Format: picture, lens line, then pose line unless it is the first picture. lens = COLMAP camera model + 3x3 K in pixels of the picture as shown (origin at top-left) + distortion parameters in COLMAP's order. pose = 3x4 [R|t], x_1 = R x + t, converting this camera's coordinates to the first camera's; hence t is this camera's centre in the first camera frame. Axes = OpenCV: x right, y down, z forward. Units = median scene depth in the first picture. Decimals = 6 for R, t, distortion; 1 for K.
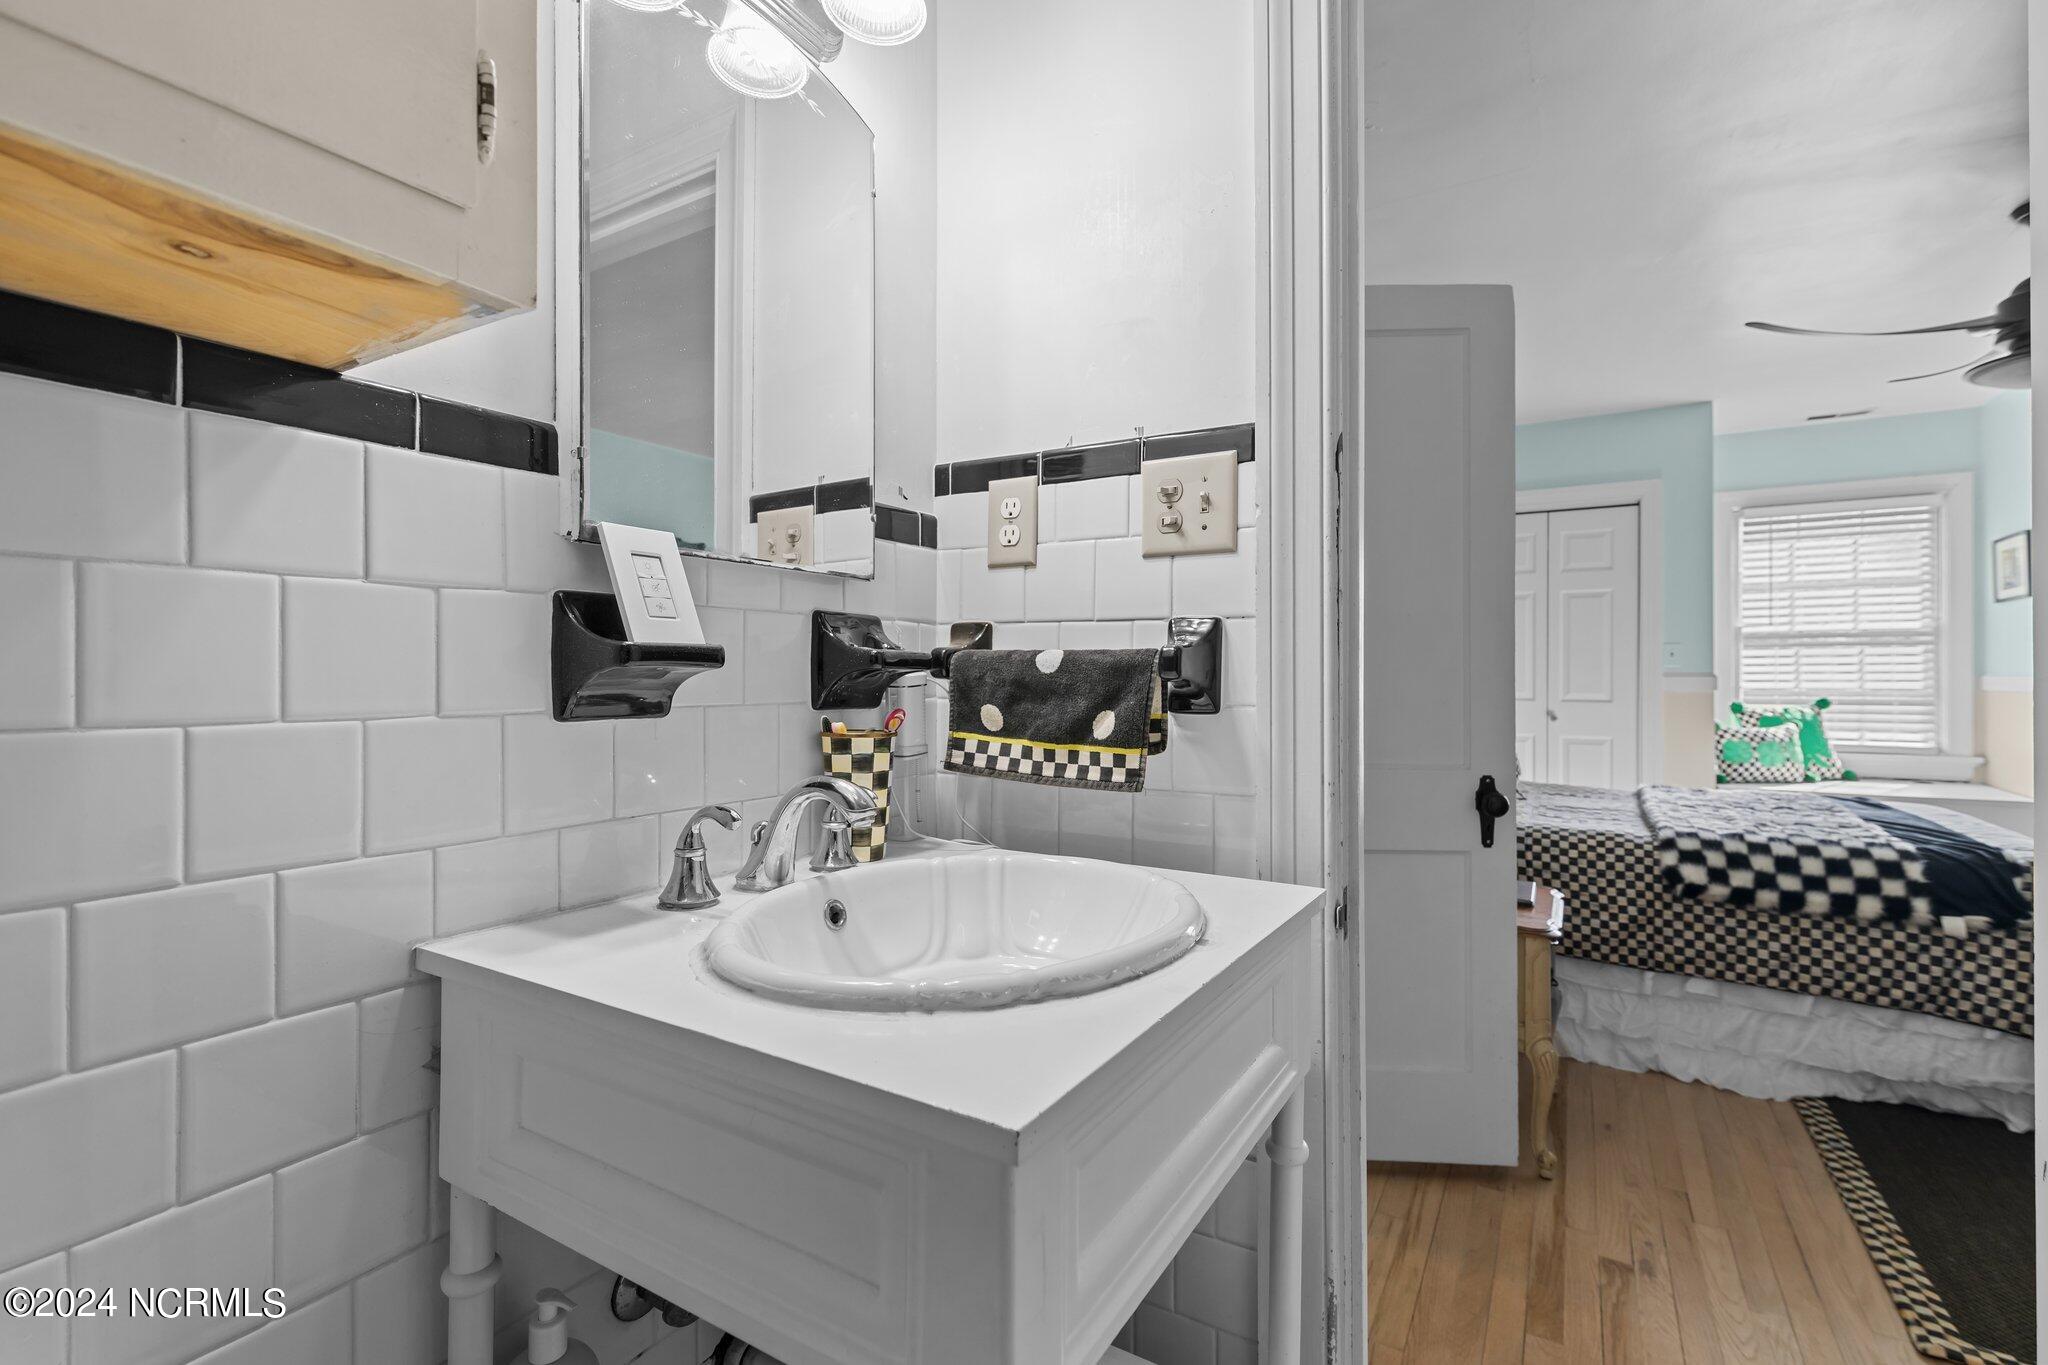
lens RADIAL K [[934.0, 0, 1015.8], [0, 934.0, 670.3], [0, 0, 1]] dist [0.009495, -0.001583]
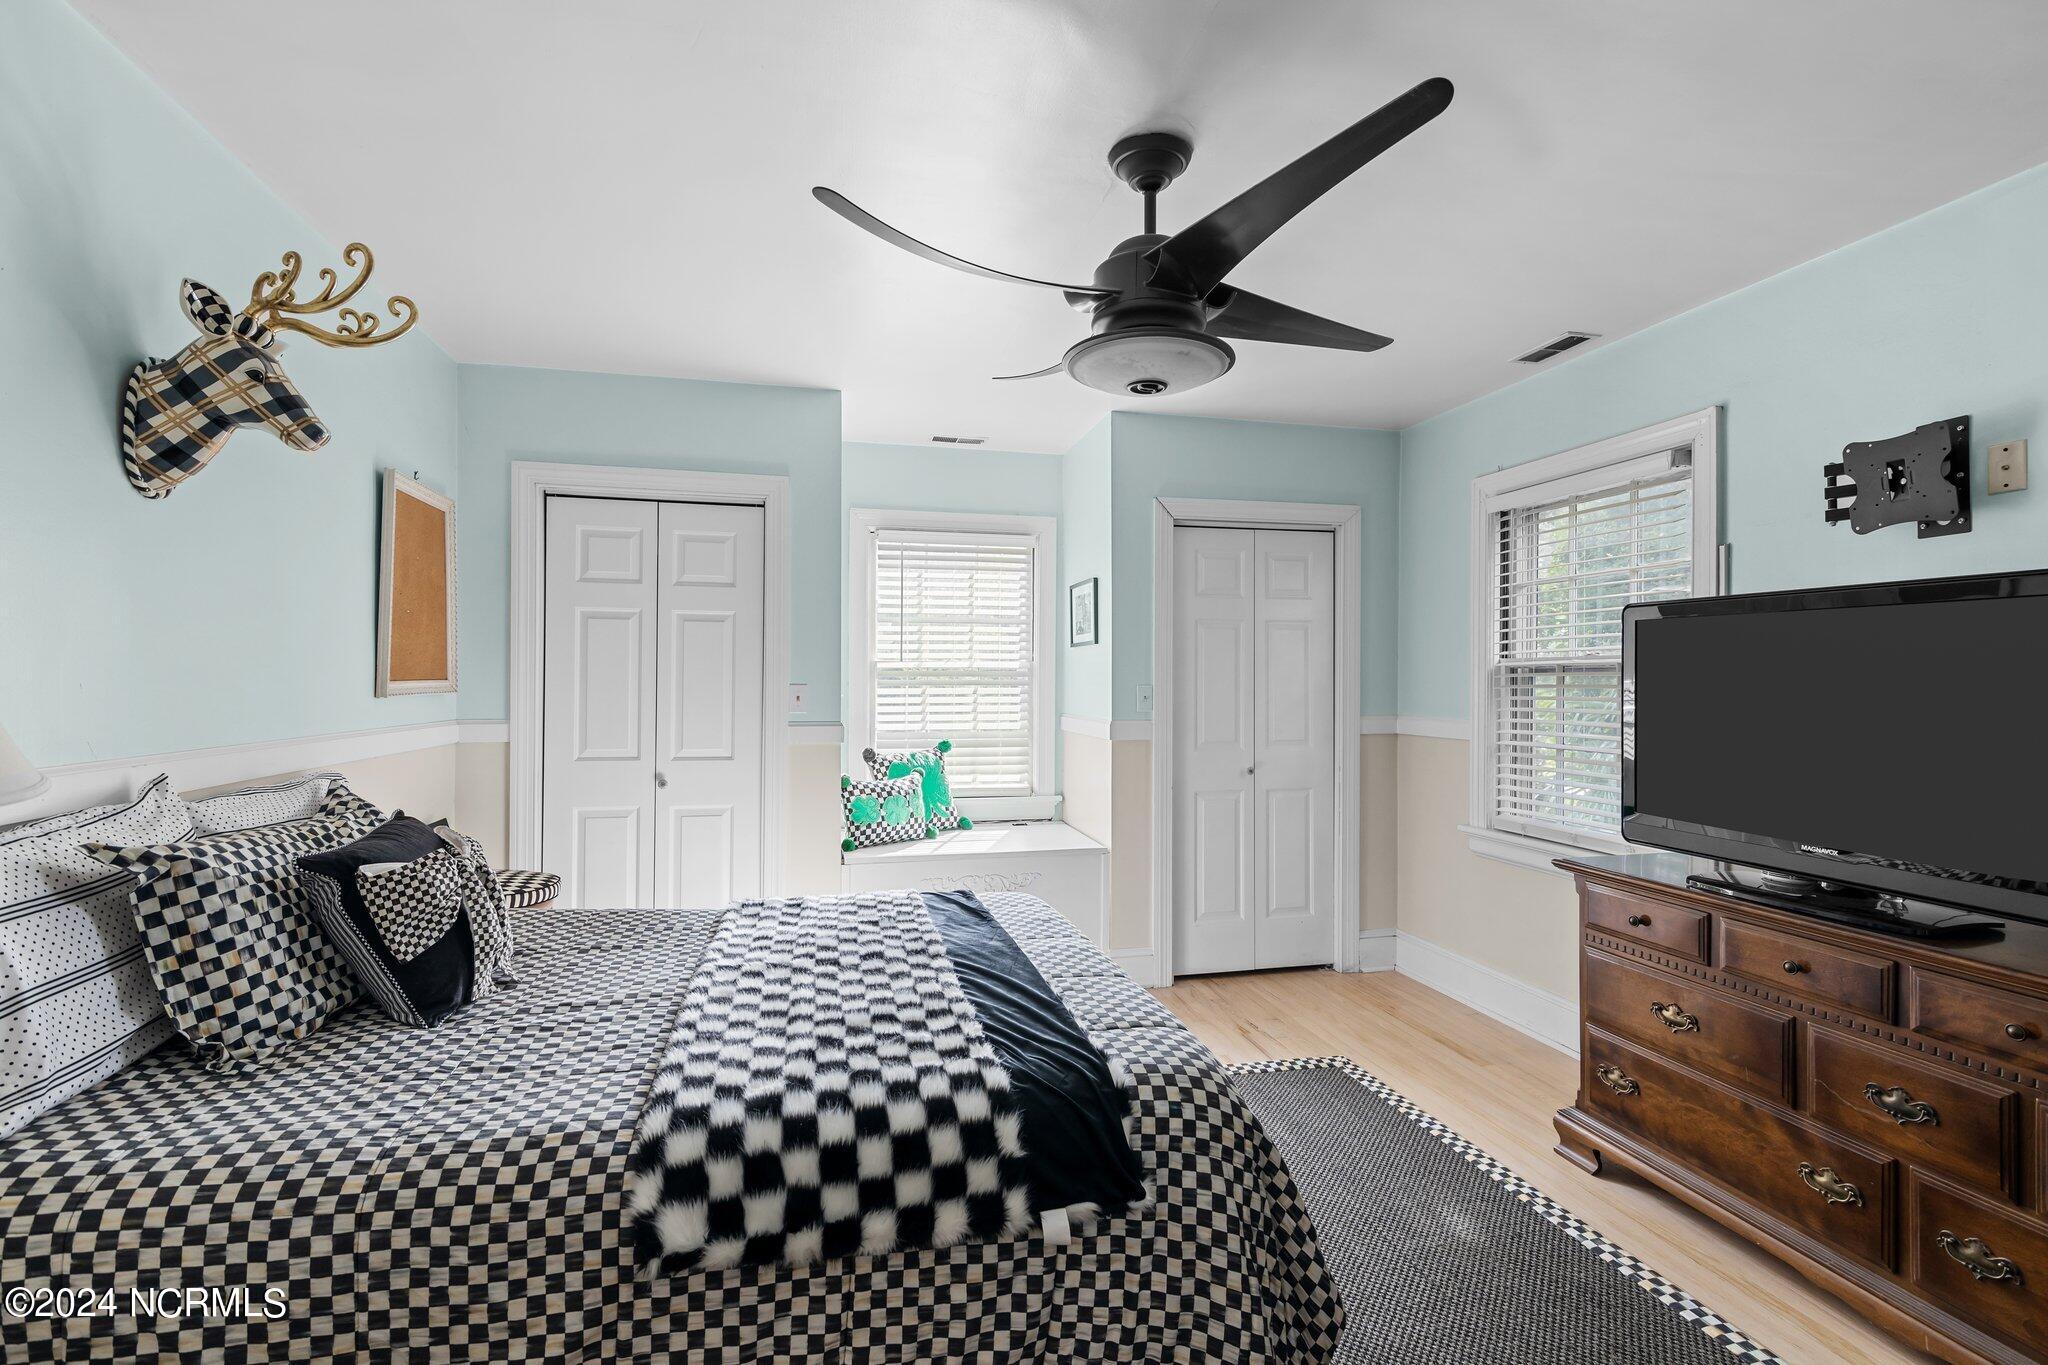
lens RADIAL K [[934.0, 0, 1022.4], [0, 934.0, 678.6], [0, 0, 1]] dist [0.009495, -0.001583]
pose [[0.717722, 0.003110, 0.696323, 0.279454], [-0.007602, 0.999965, 0.003369, -0.037700], [-0.696288, -0.007711, 0.717721, 0.291580]]
